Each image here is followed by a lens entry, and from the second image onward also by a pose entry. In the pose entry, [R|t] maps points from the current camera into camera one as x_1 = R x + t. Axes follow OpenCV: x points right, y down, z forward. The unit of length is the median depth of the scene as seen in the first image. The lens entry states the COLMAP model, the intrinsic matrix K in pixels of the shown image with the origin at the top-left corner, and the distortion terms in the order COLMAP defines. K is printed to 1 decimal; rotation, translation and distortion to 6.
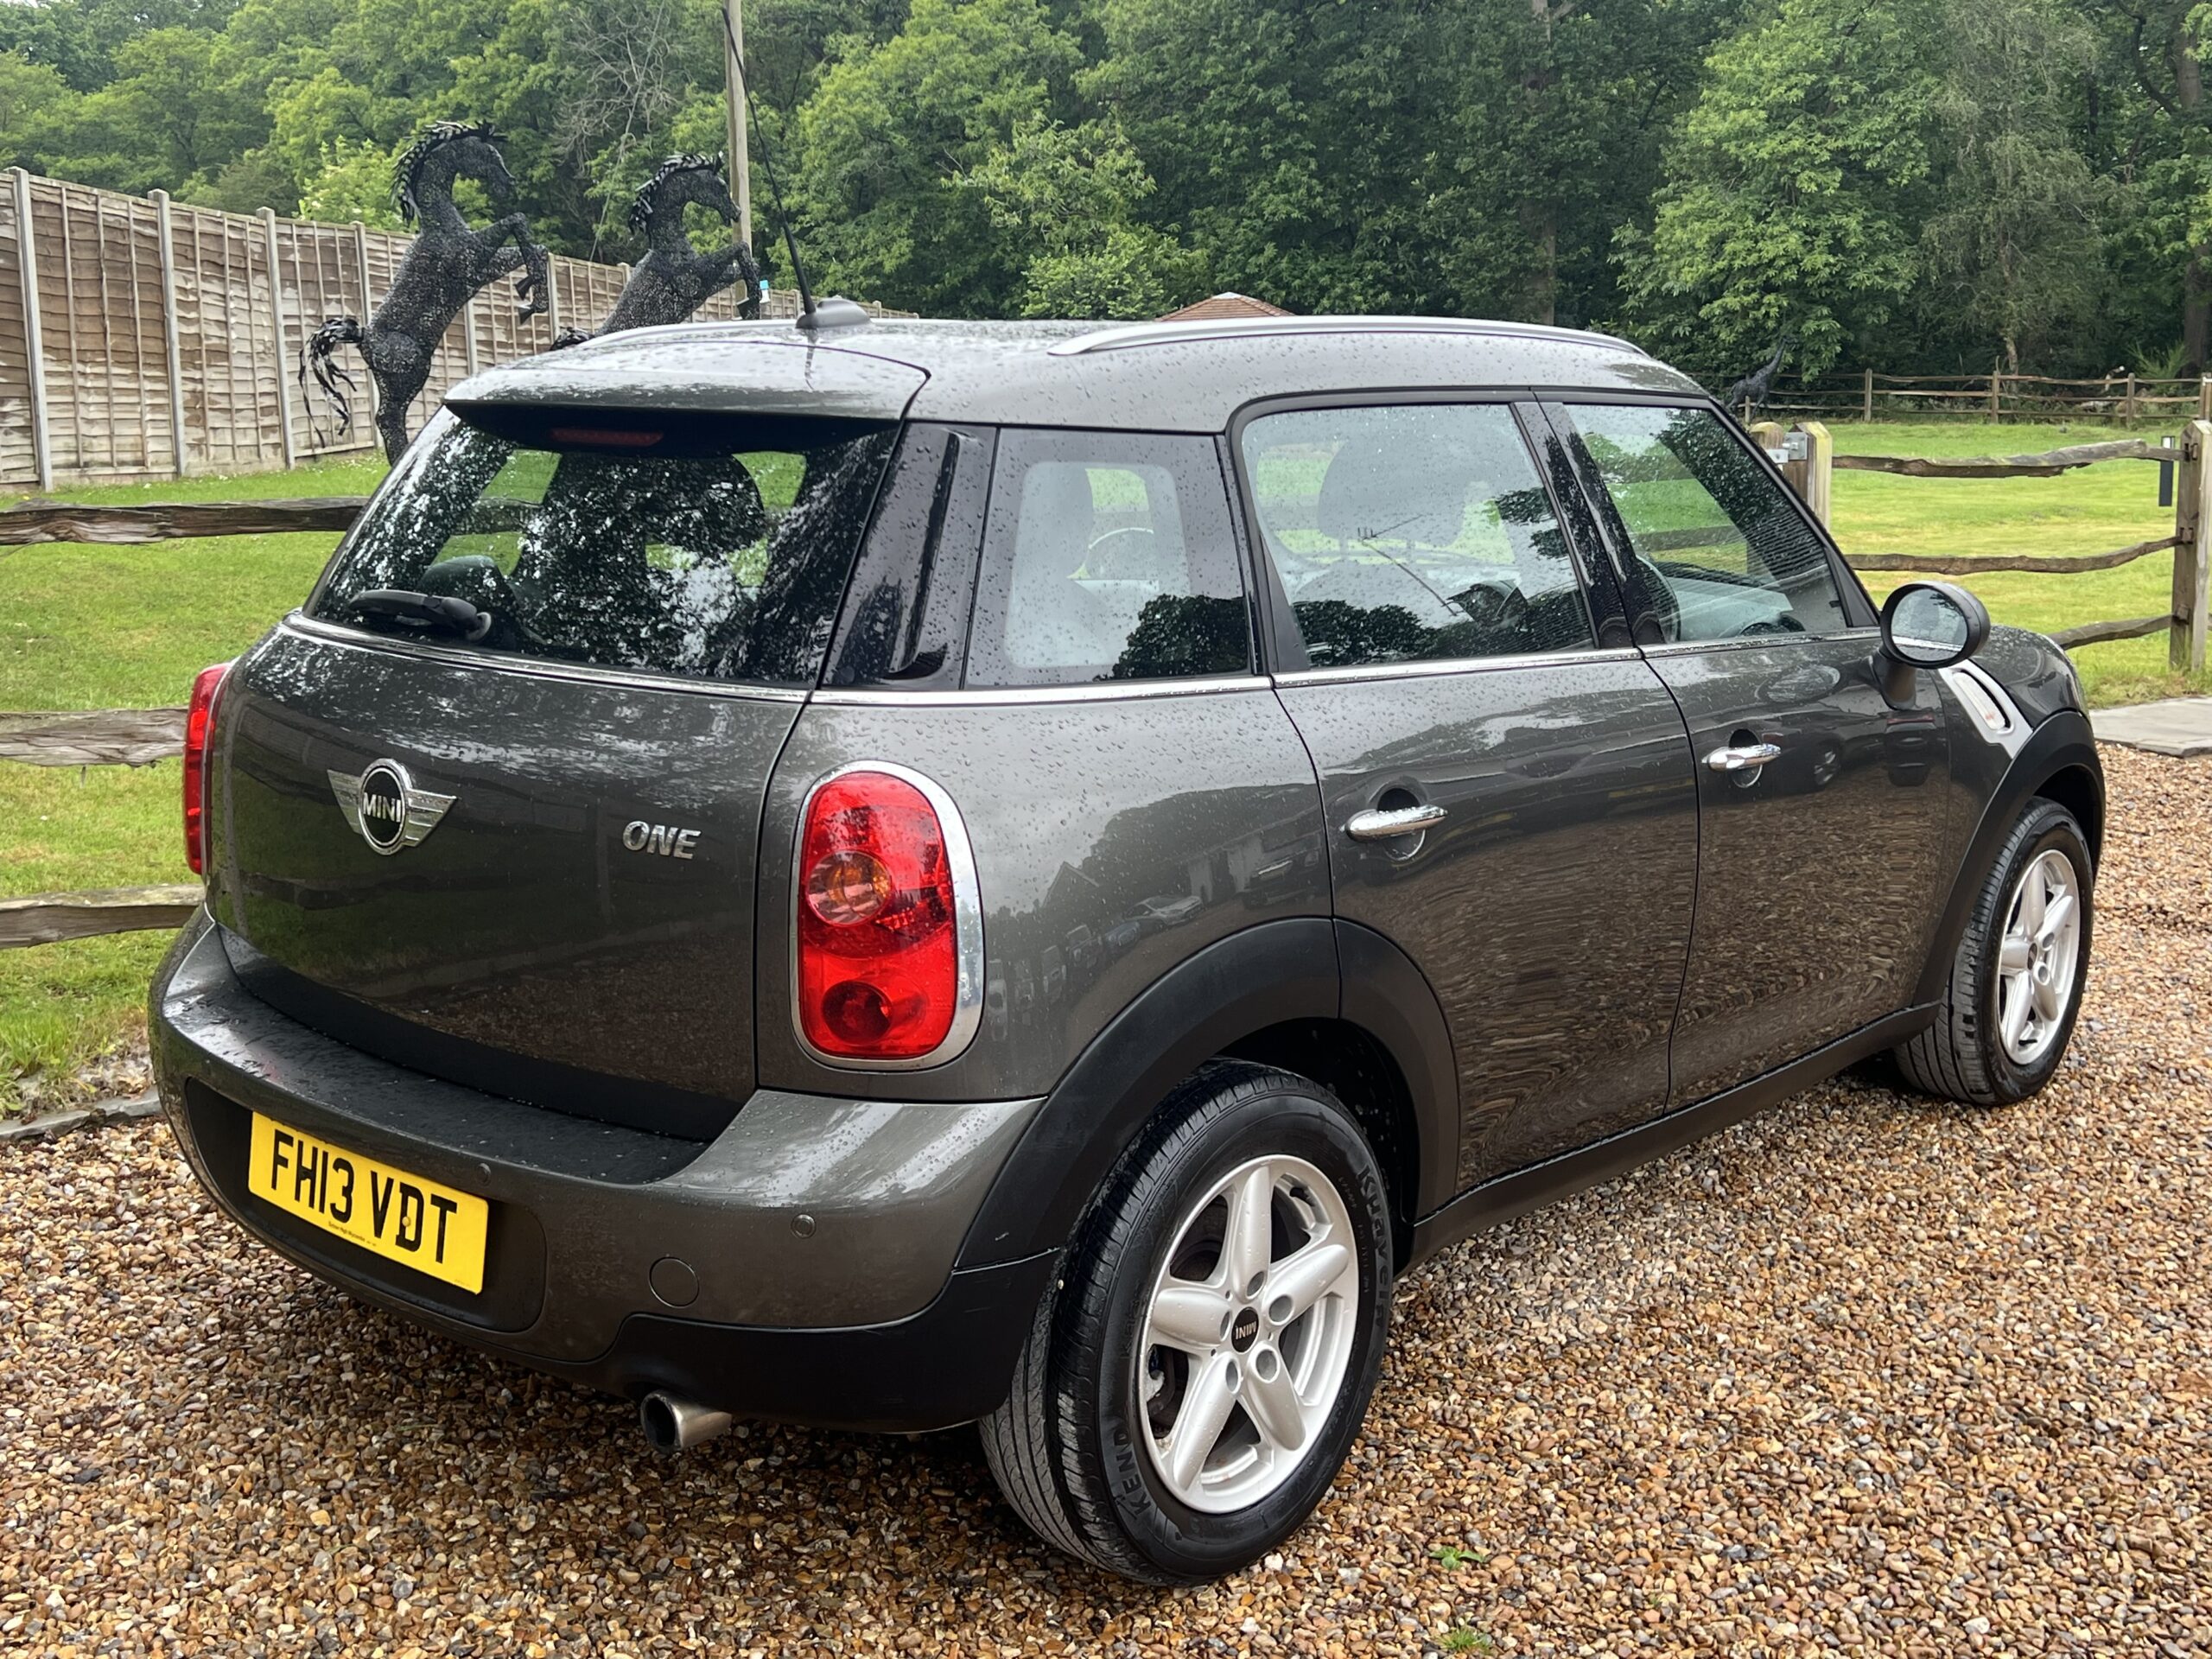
lens RADIAL K [[2393.0, 0, 1106.0], [0, 2393.0, 829.5], [0, 0, 1]] dist [0.084583, -0.159260]
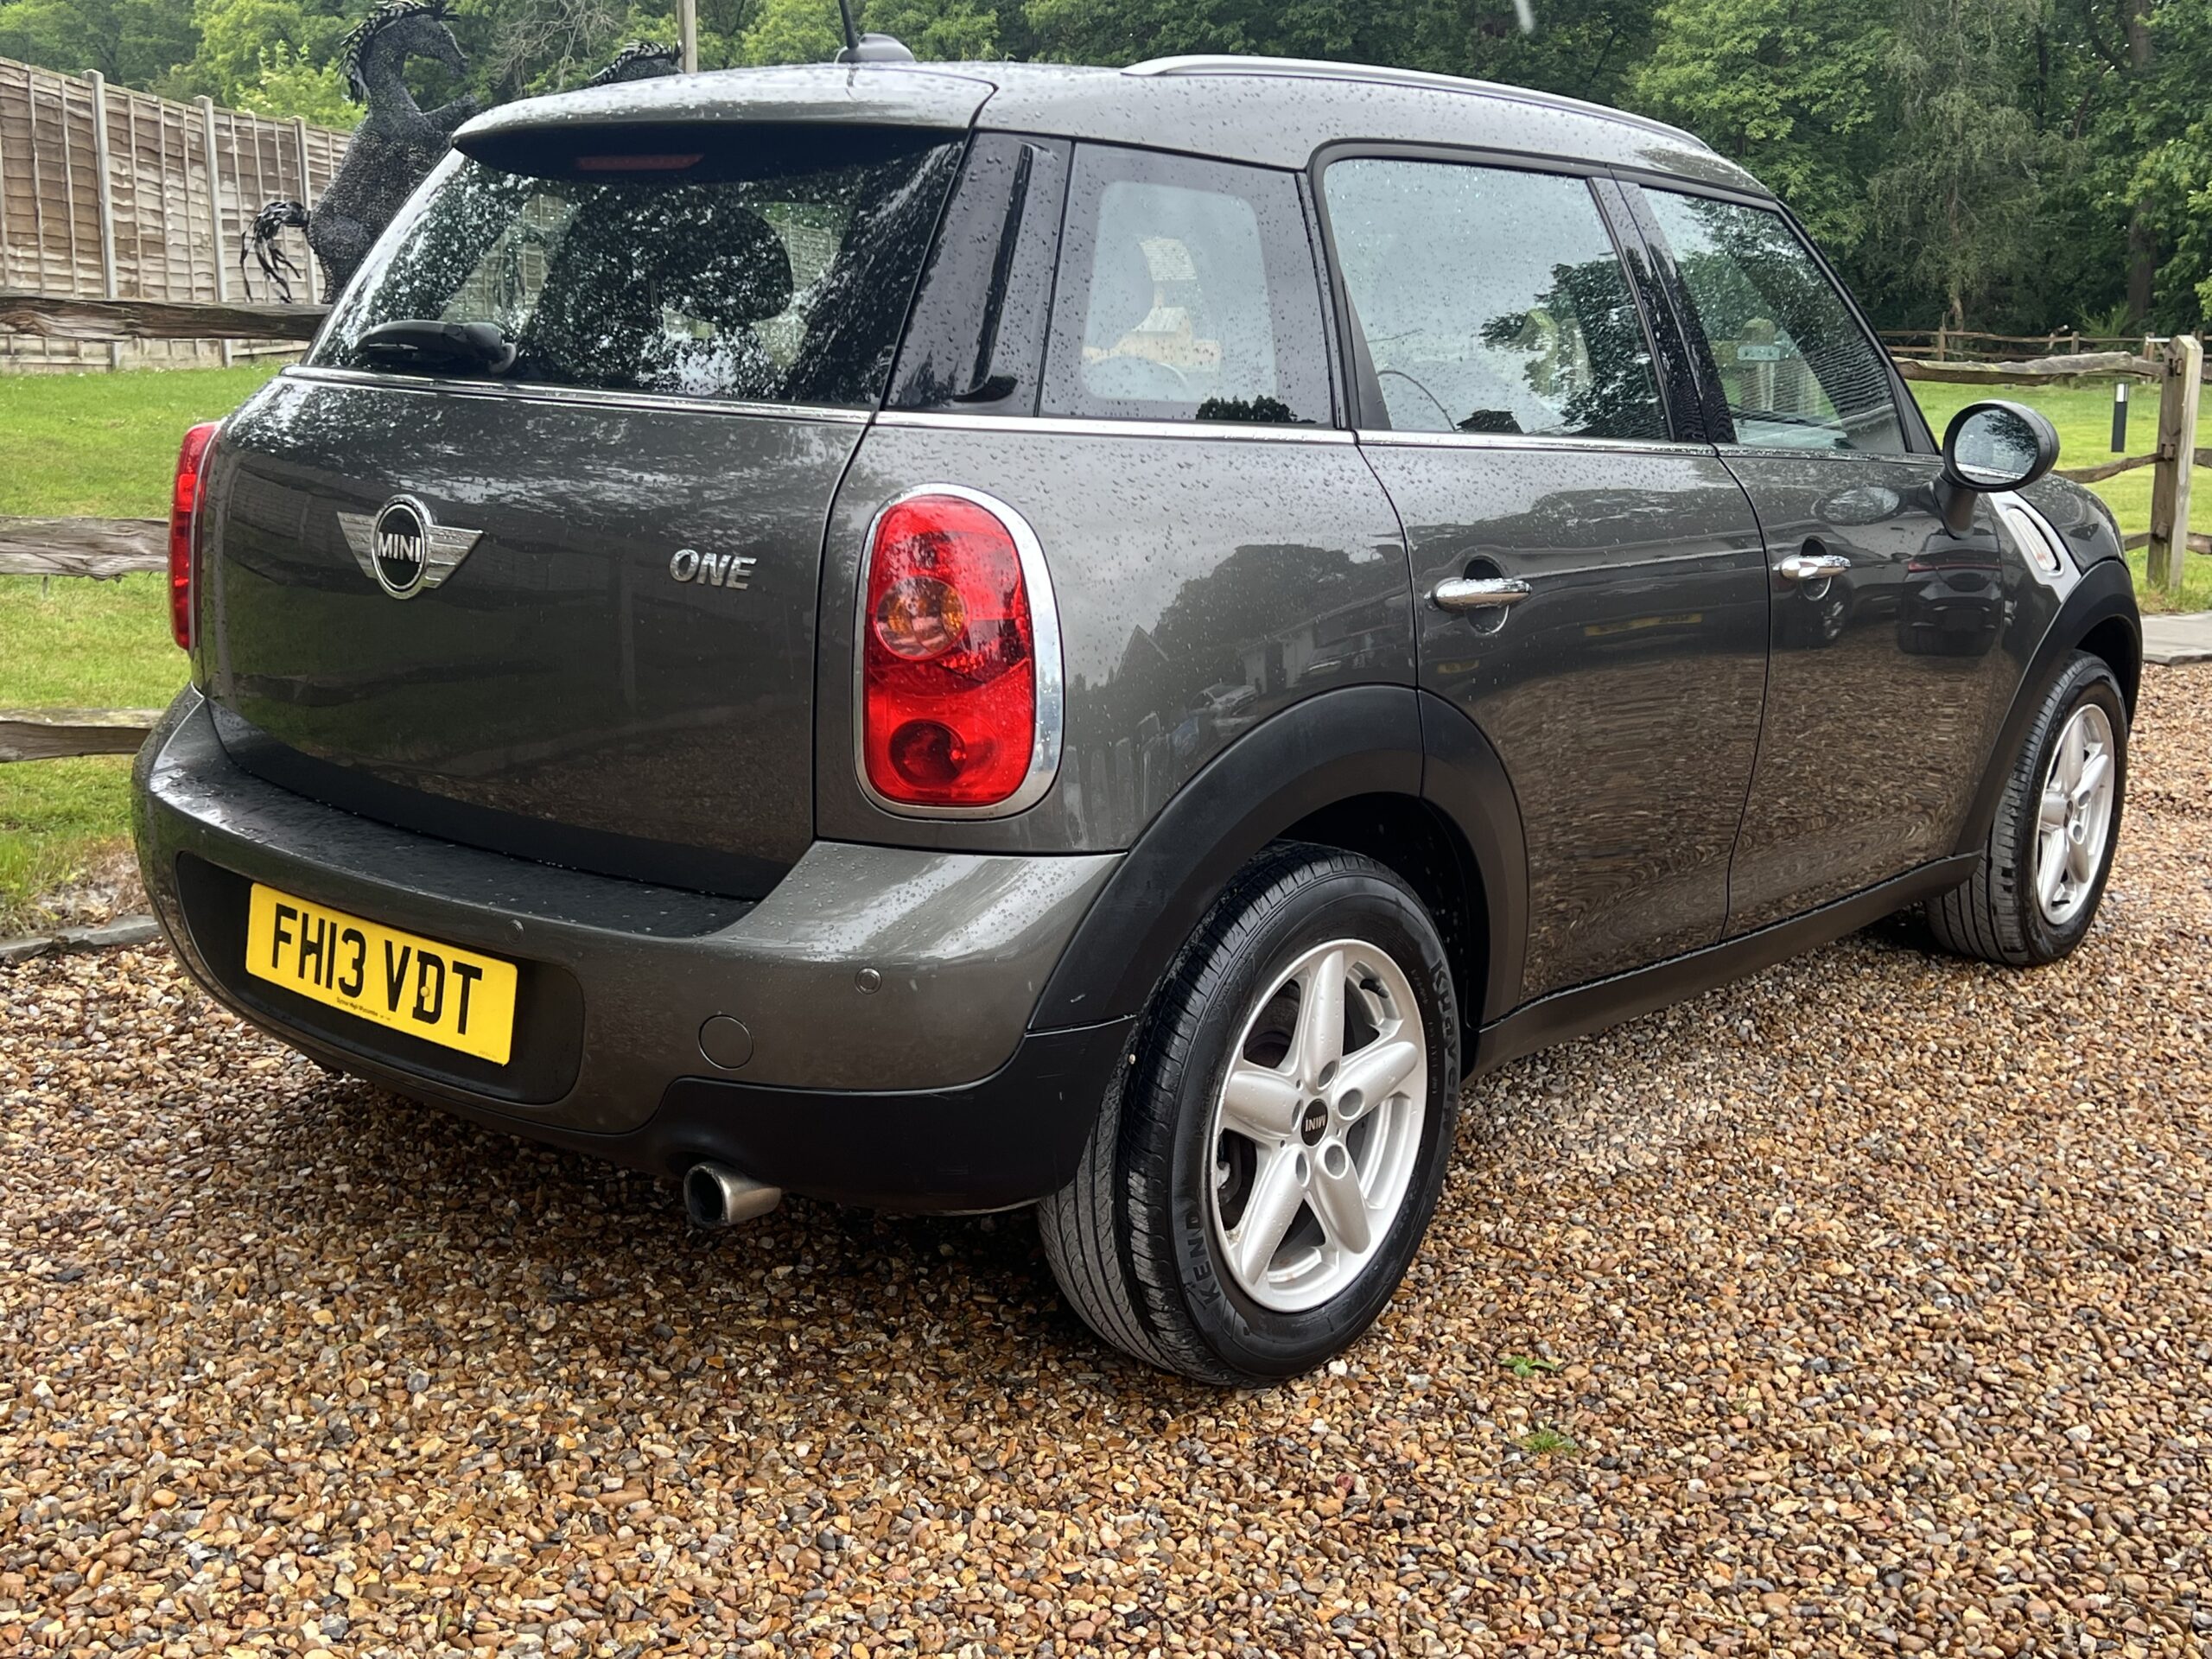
lens RADIAL K [[2378.9, 0, 1104.1], [0, 2378.9, 861.3], [0, 0, 1]] dist [0.115712, -0.256040]
pose [[0.999421, 0.014640, 0.030715, -0.051064], [-0.015515, 0.999475, 0.028447, 0.073307], [-0.030283, -0.028907, 0.999123, 0.060053]]
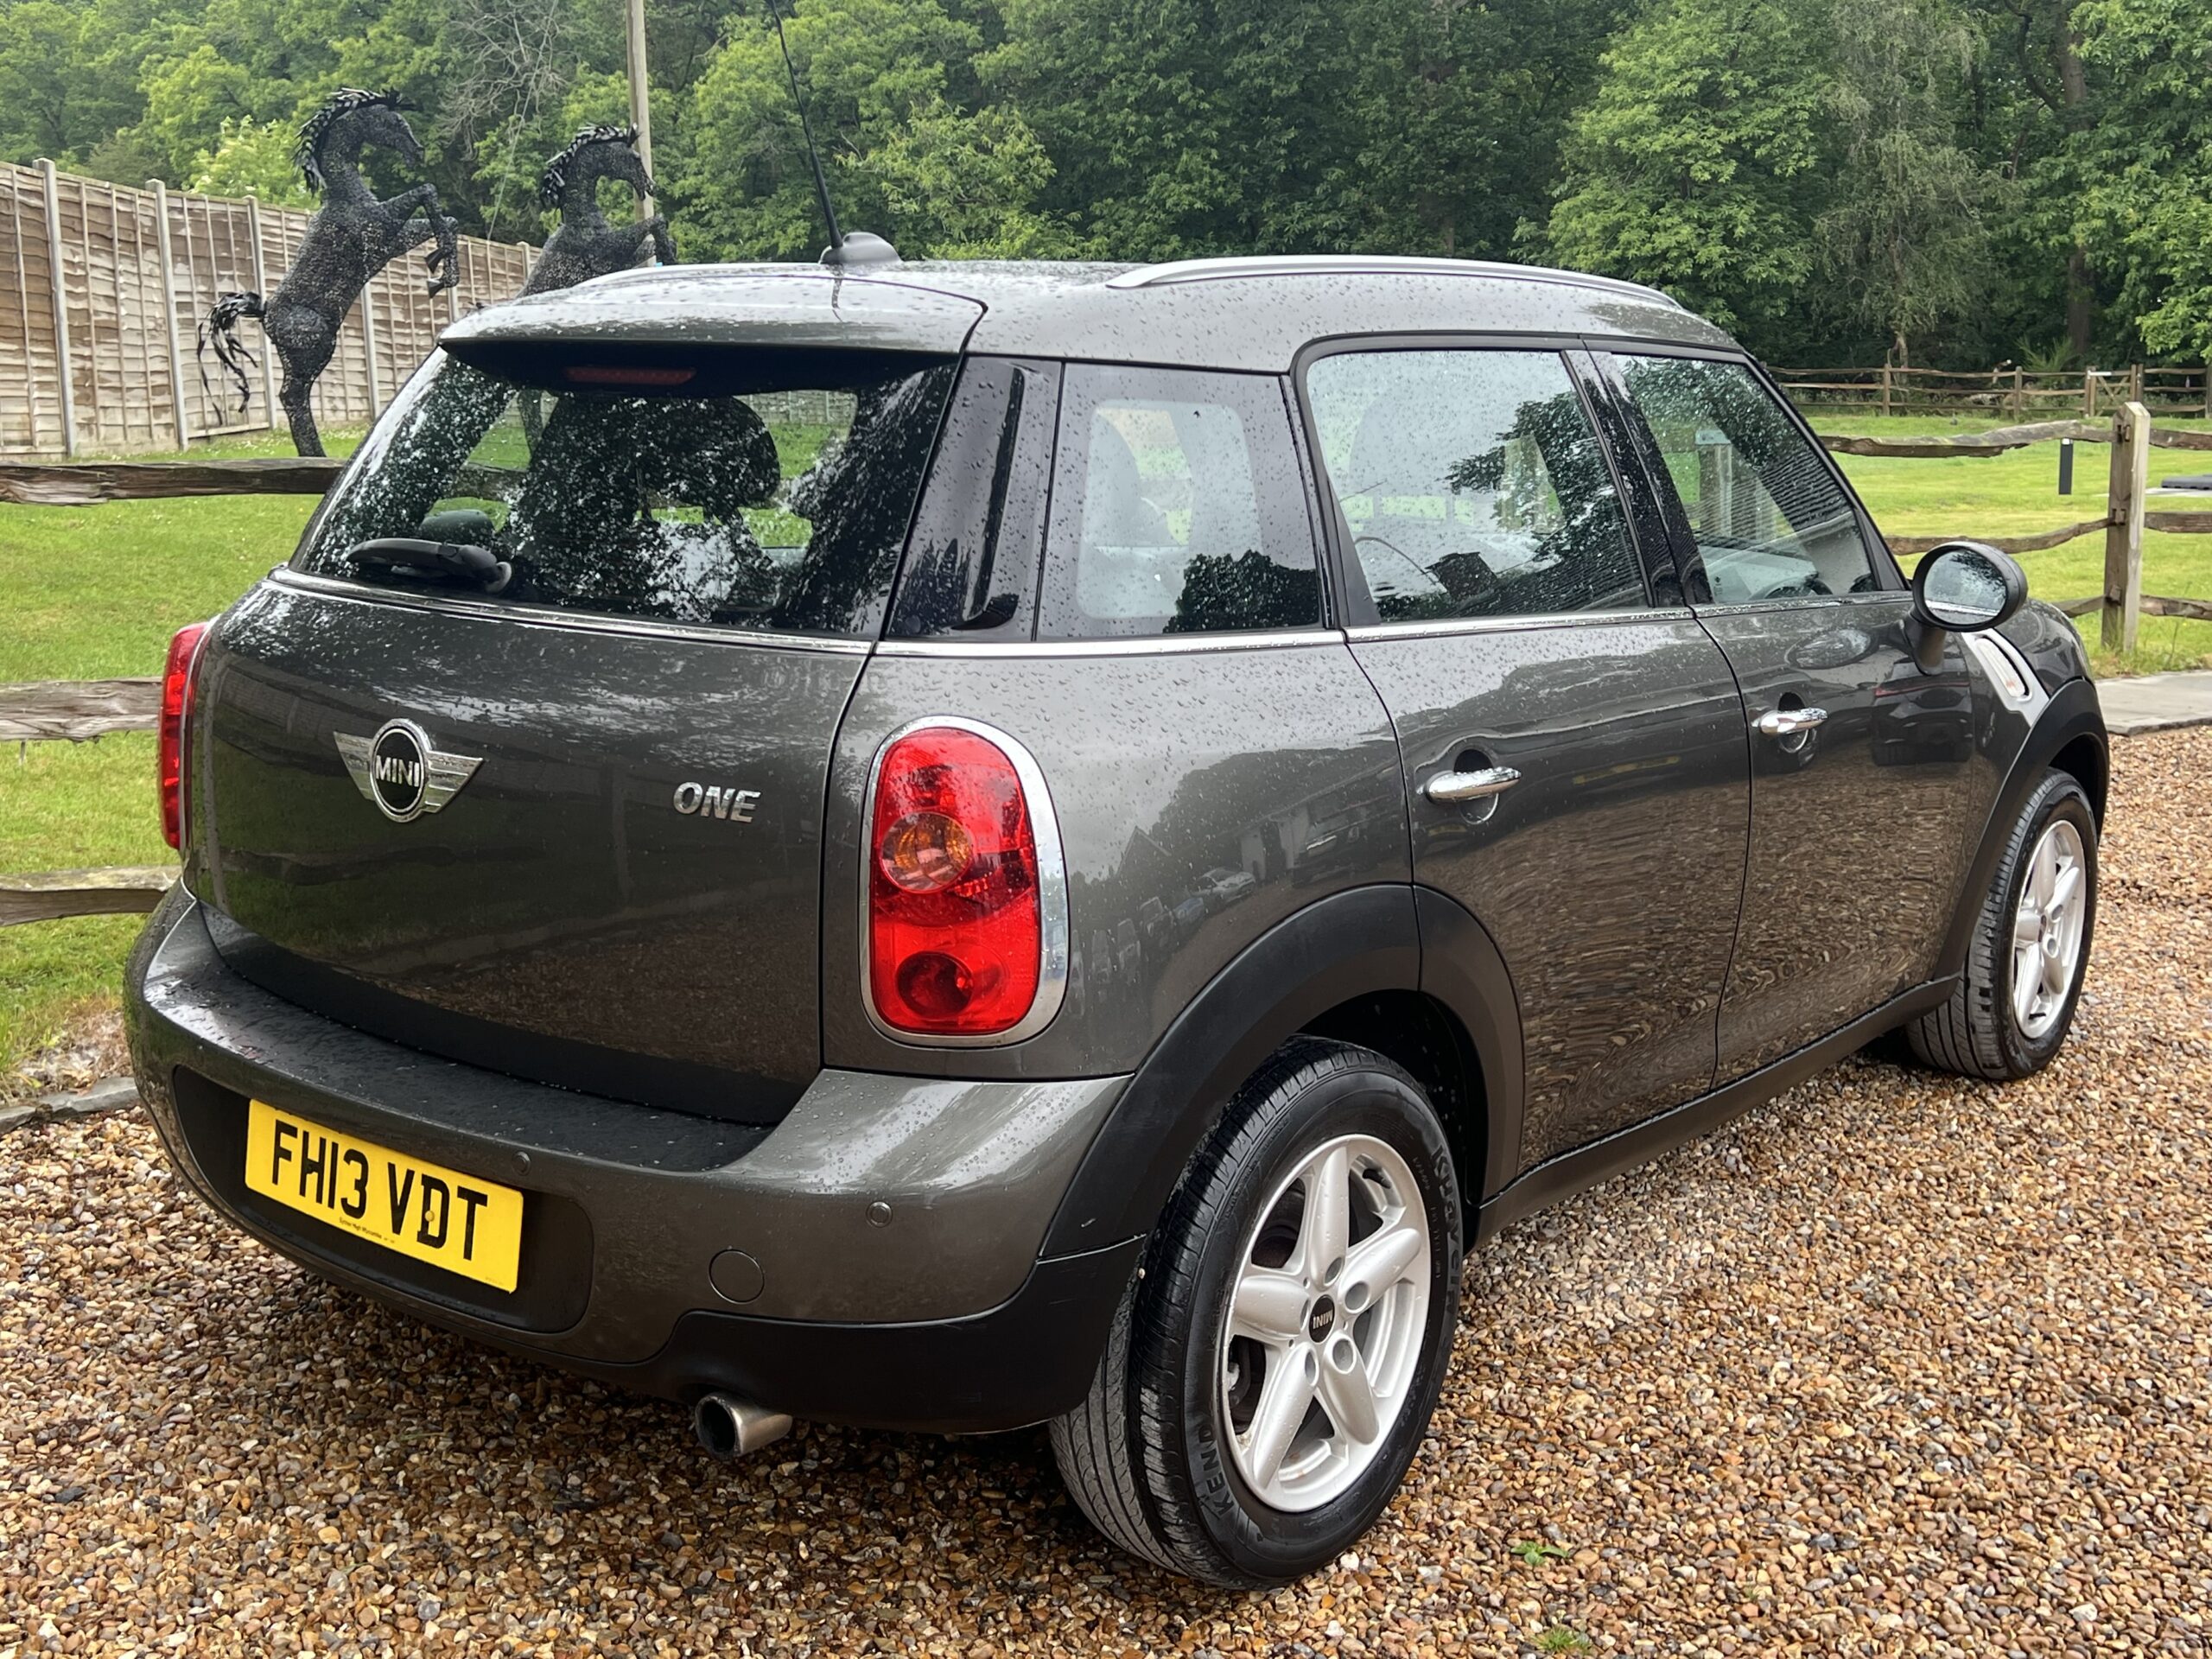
lens RADIAL K [[2387.2, 0, 1114.0], [0, 2387.2, 851.0], [0, 0, 1]] dist [0.075000, -0.128752]
pose [[0.998691, -0.005729, 0.050818, -0.065348], [0.005157, 0.999922, 0.011384, 0.011262], [-0.050880, -0.011107, 0.998643, 0.056160]]
